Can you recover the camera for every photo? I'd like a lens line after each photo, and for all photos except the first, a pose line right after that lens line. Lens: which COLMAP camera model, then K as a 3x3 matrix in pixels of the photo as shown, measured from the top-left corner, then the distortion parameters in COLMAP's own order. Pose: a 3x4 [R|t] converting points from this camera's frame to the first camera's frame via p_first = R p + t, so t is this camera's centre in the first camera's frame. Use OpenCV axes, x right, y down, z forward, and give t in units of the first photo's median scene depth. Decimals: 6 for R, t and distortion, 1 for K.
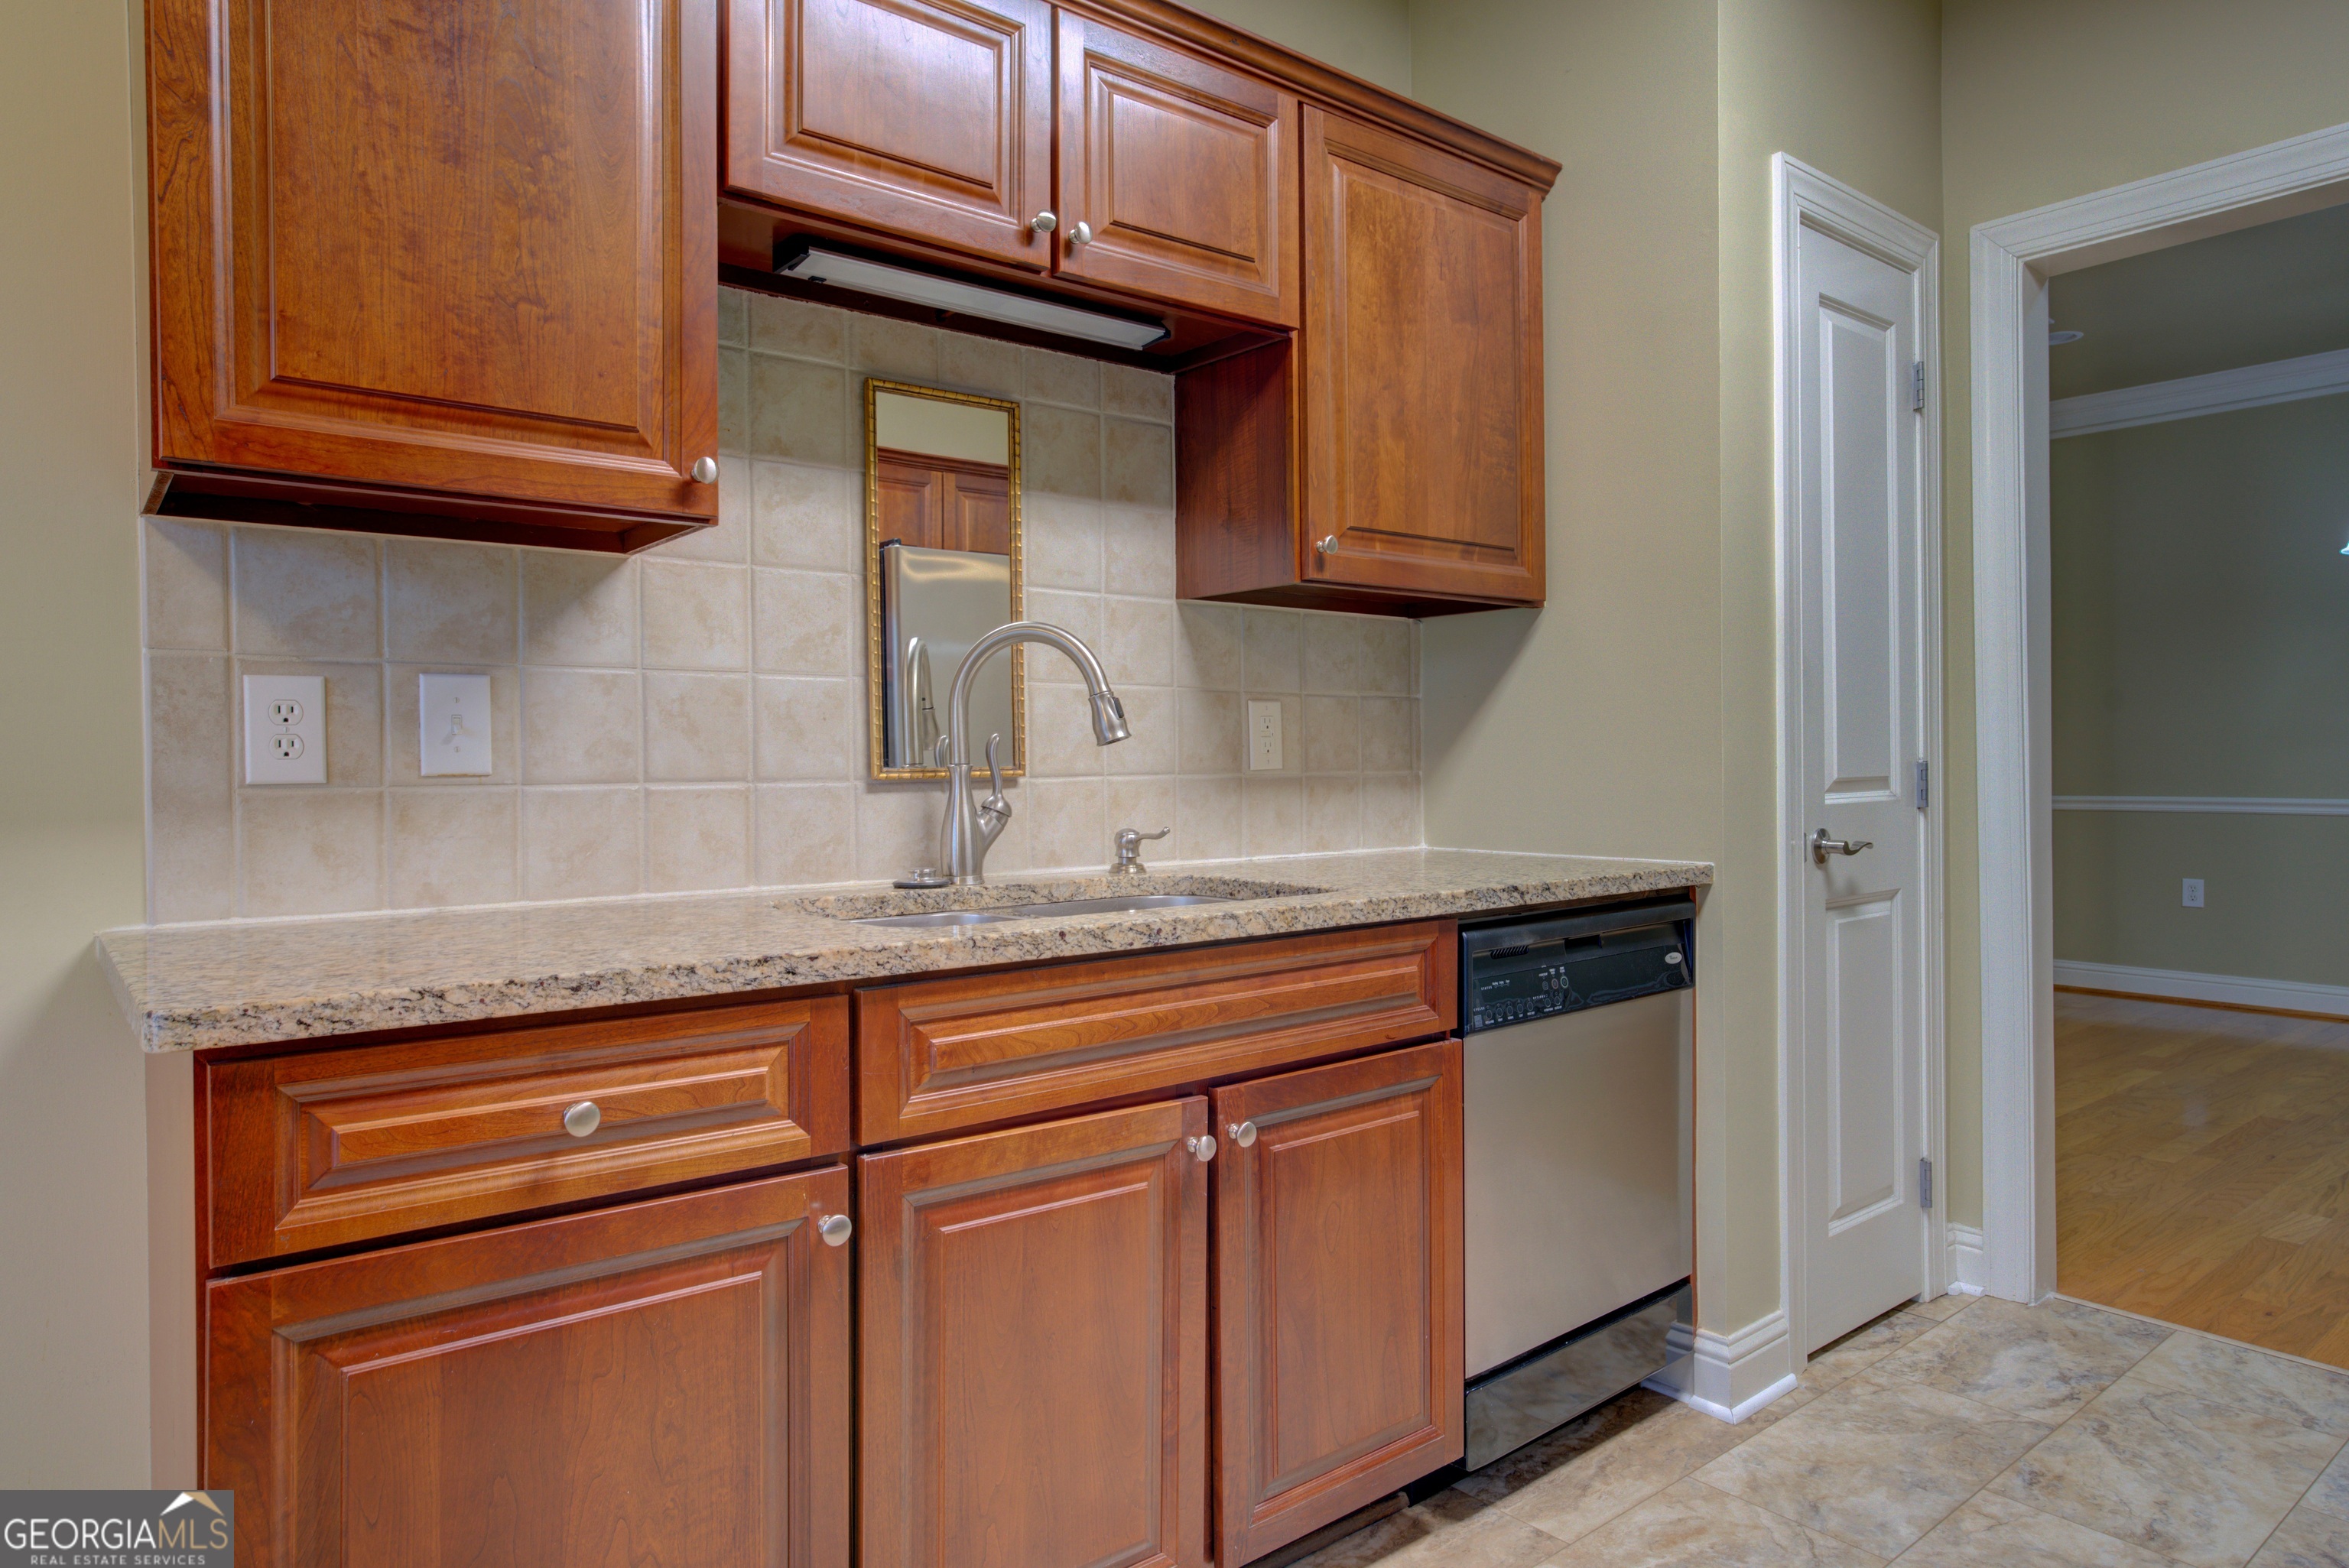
lens RADIAL K [[1421.8, 0, 1183.6], [0, 1421.8, 762.8], [0, 0, 1]] dist [-0.032795, 0.038400]
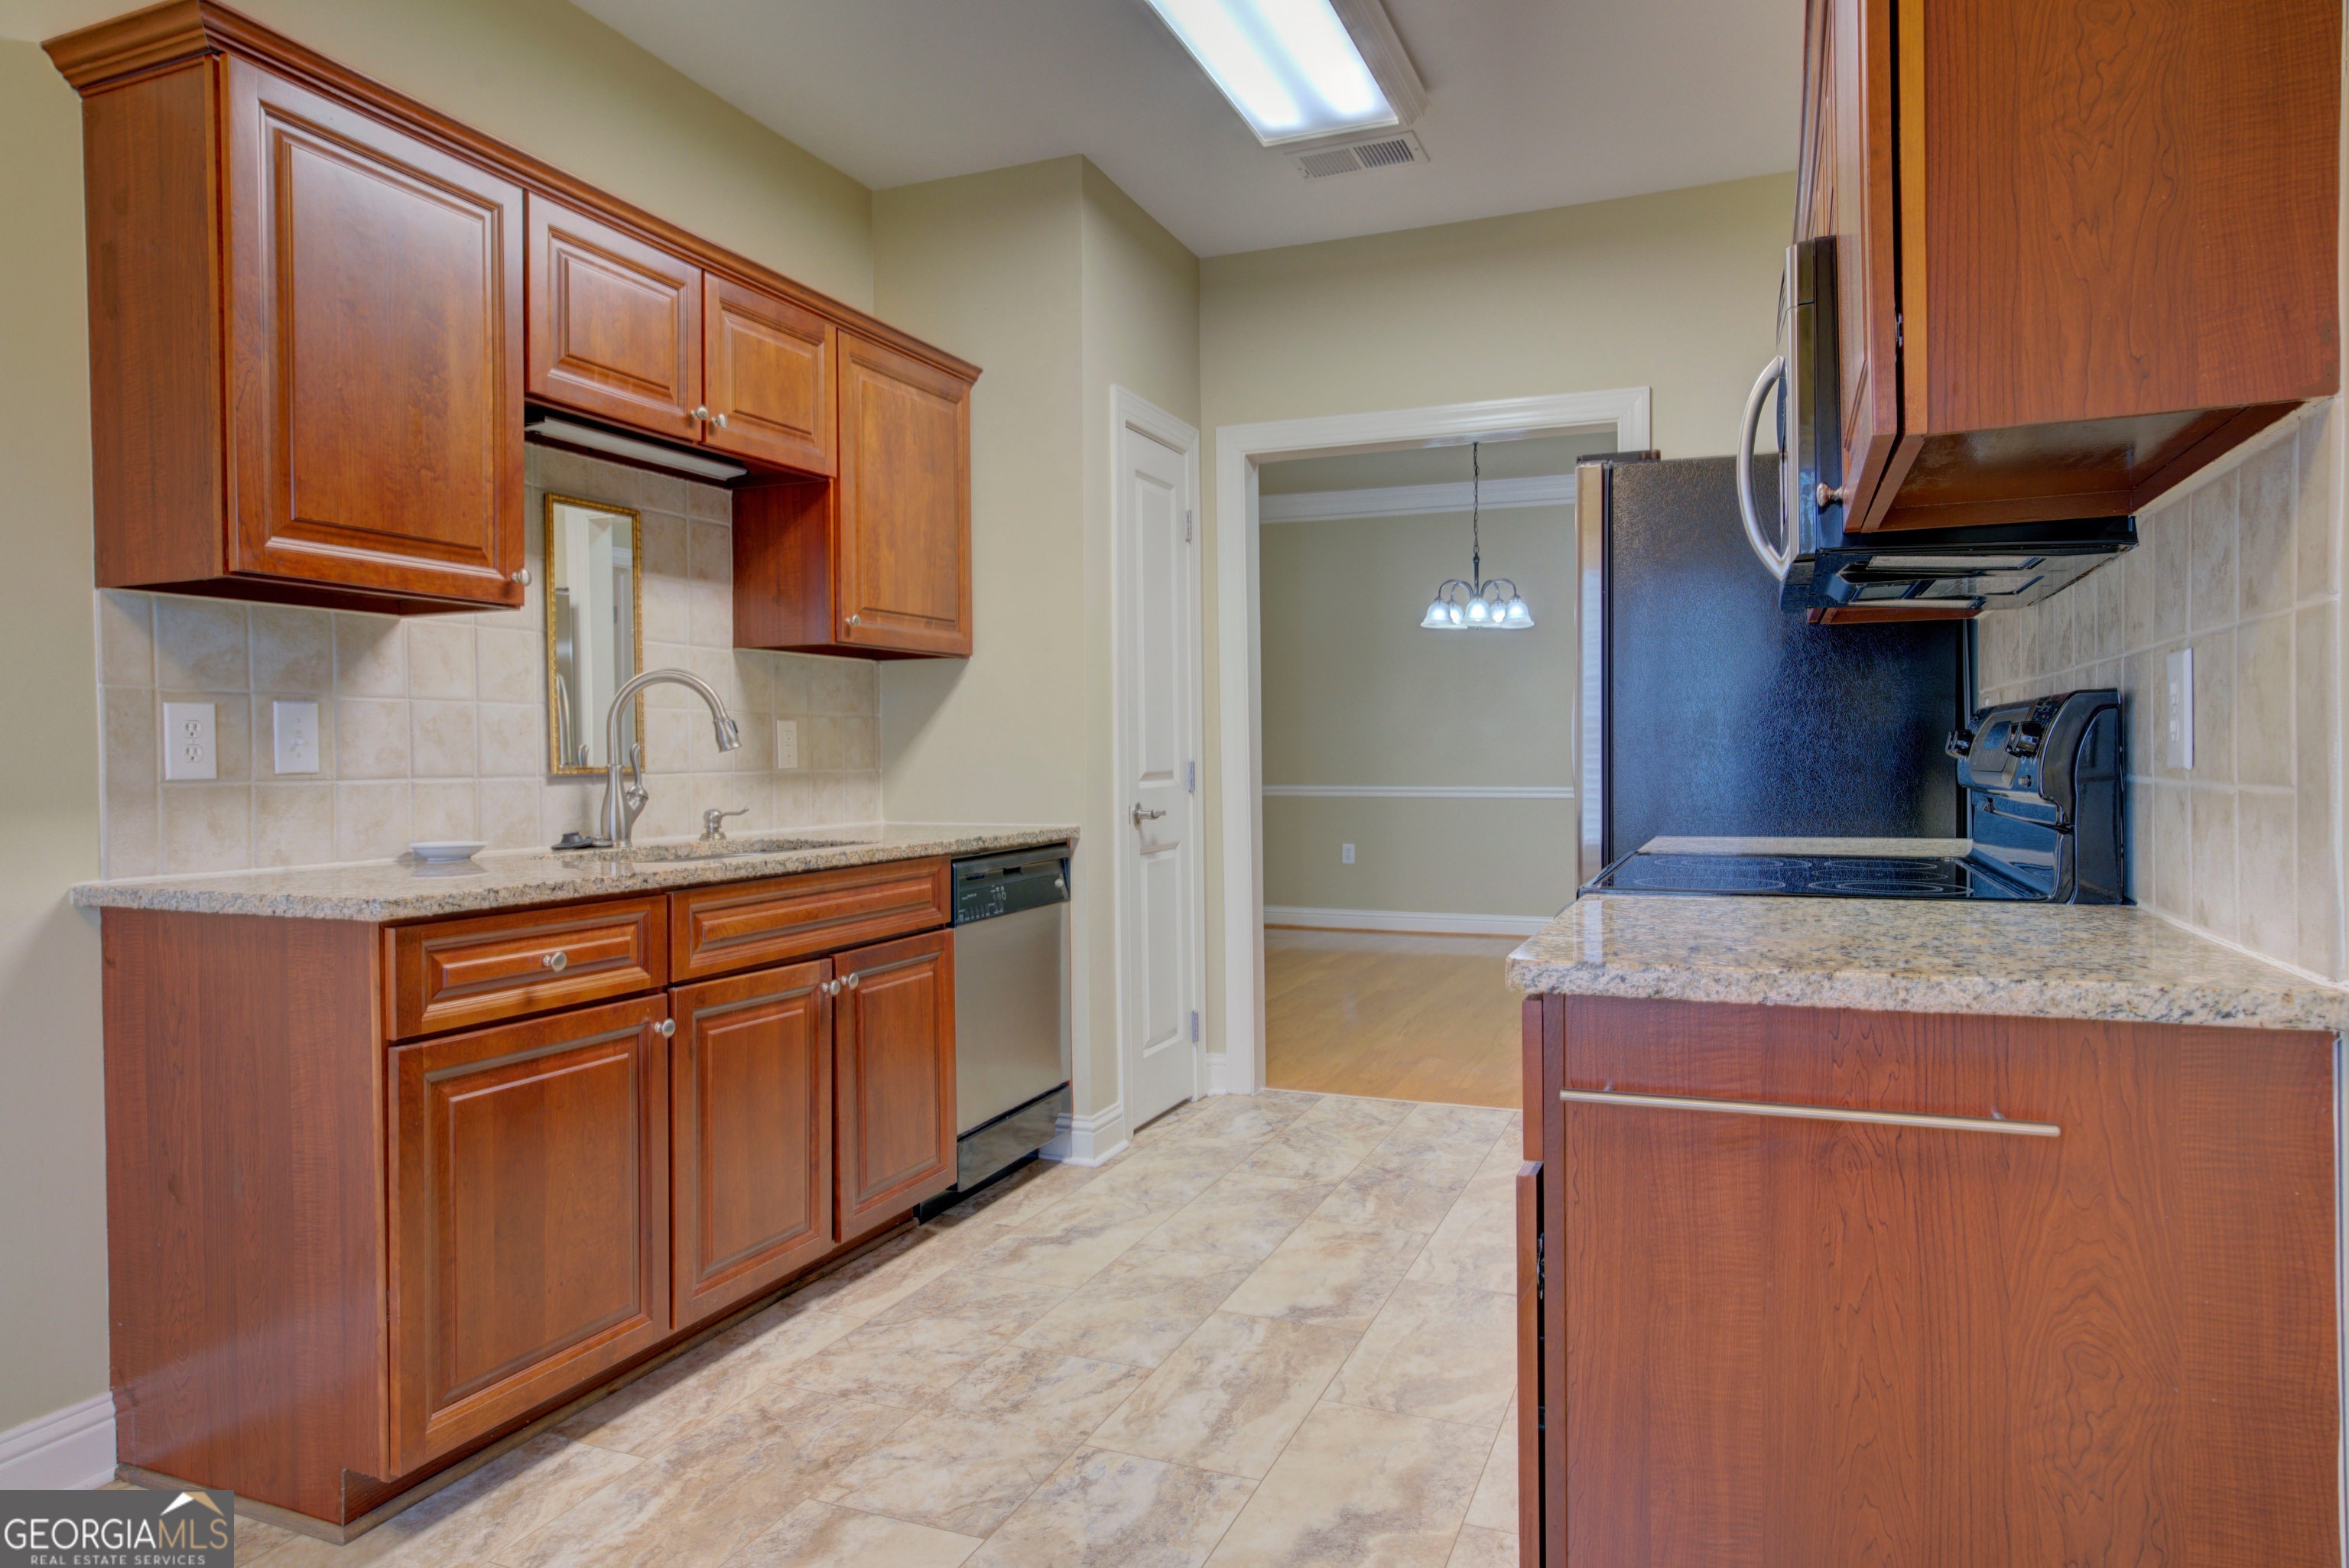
lens RADIAL K [[1403.1, 0, 1174.5], [0, 1403.1, 784.0], [0, 0, 1]] dist [-0.000359, 0.000289]
pose [[0.883394, -0.012290, 0.468469, -0.325929], [0.006342, 0.999878, 0.014272, 0.004245], [-0.468587, -0.009637, 0.883365, -0.537765]]
